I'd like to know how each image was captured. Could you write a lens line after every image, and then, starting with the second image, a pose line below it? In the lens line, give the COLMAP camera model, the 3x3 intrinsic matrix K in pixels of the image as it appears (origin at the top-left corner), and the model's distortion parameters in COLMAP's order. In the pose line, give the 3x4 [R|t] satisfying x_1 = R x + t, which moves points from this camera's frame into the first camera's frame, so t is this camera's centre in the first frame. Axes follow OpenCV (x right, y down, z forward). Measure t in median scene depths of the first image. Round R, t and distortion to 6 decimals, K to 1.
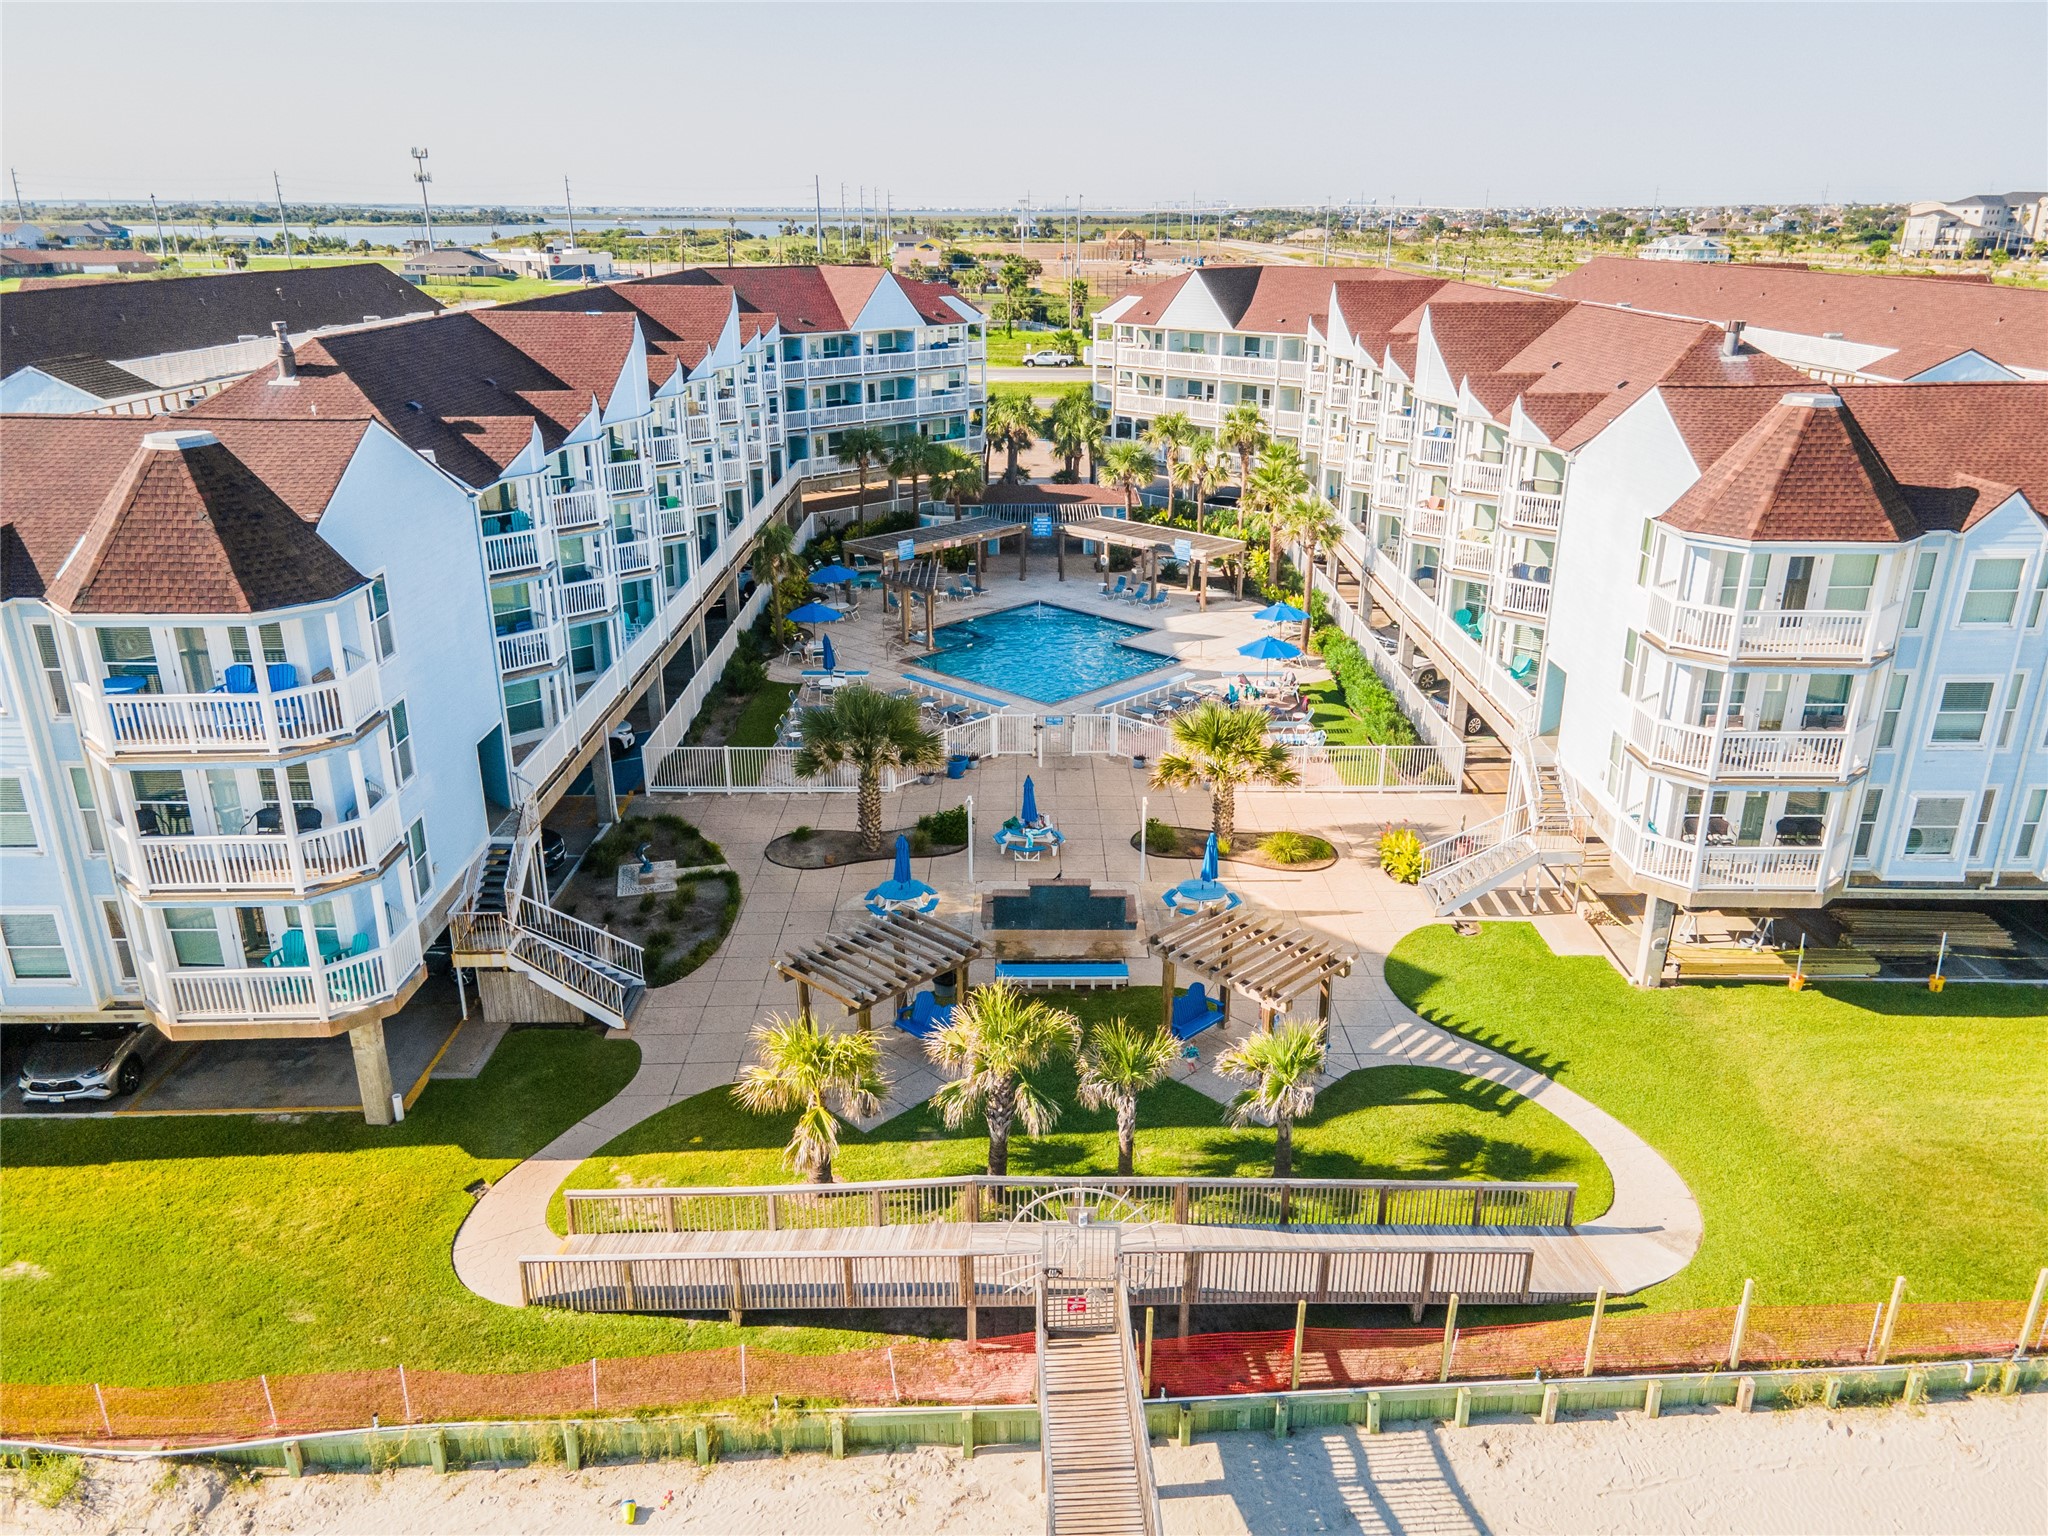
lens RADIAL K [[1471.8, 0, 1024.0], [0, 1471.8, 768.0], [0, 0, 1]] dist [0.034100, -0.001292]
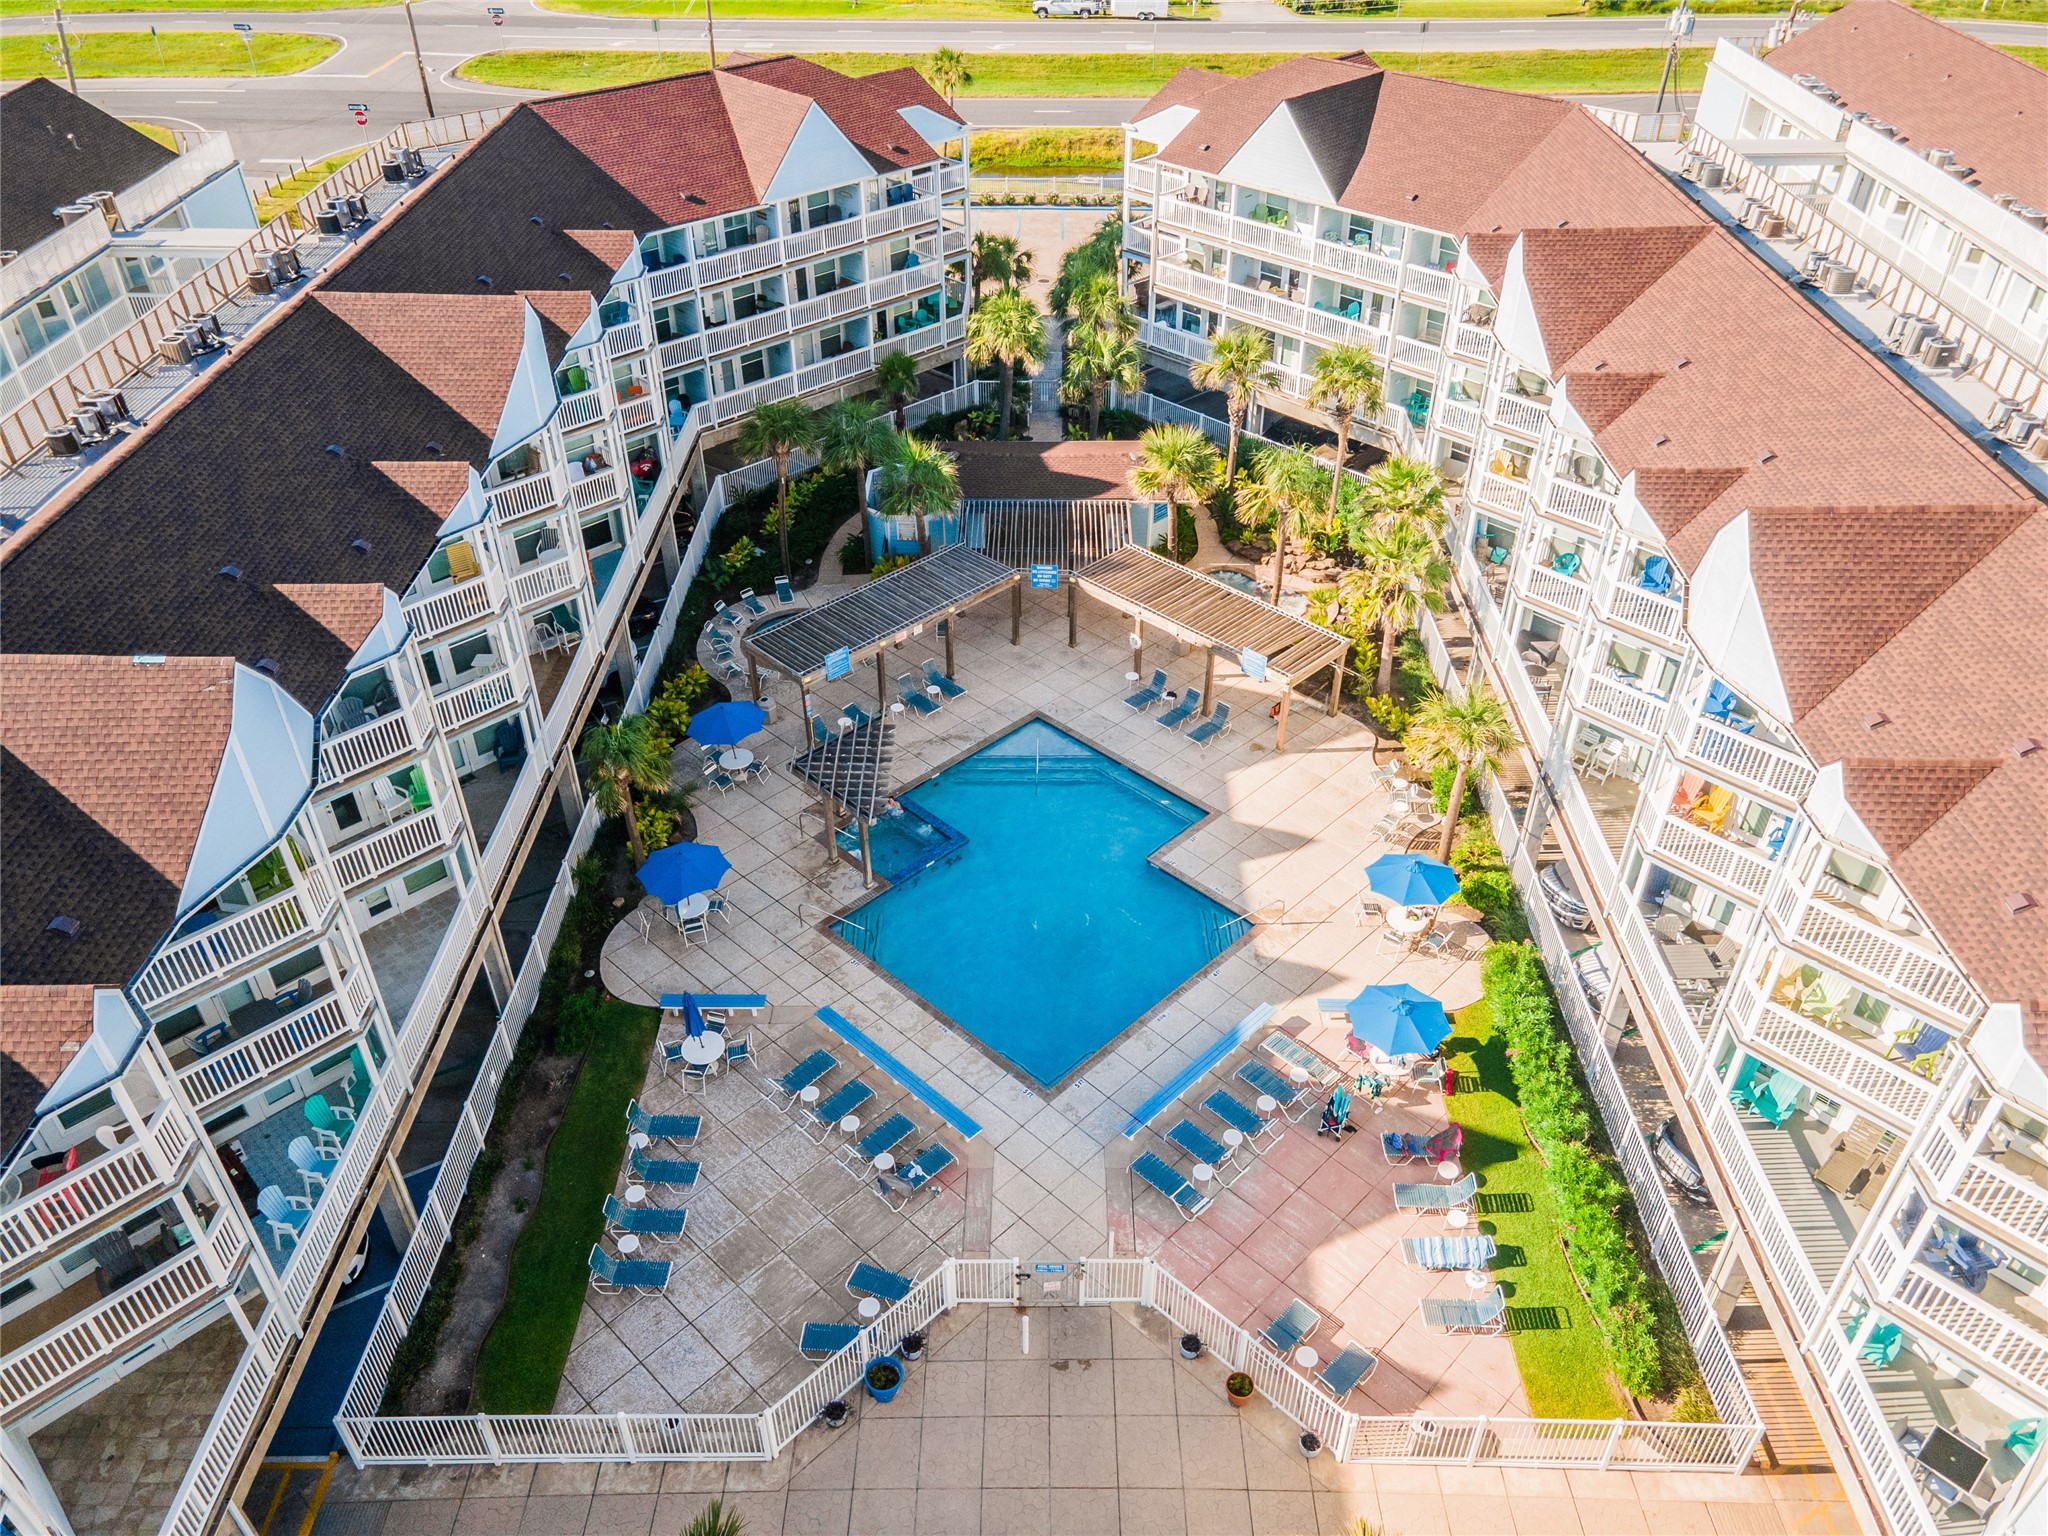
lens RADIAL K [[1471.8, 0, 1024.0], [0, 1471.8, 768.0], [0, 0, 1]] dist [0.034100, -0.001292]
pose [[0.999912, 0.000330, -0.013268, 0.010790], [0.003374, 0.960539, 0.278124, -0.236565], [0.012837, -0.278145, 0.960453, 0.286519]]
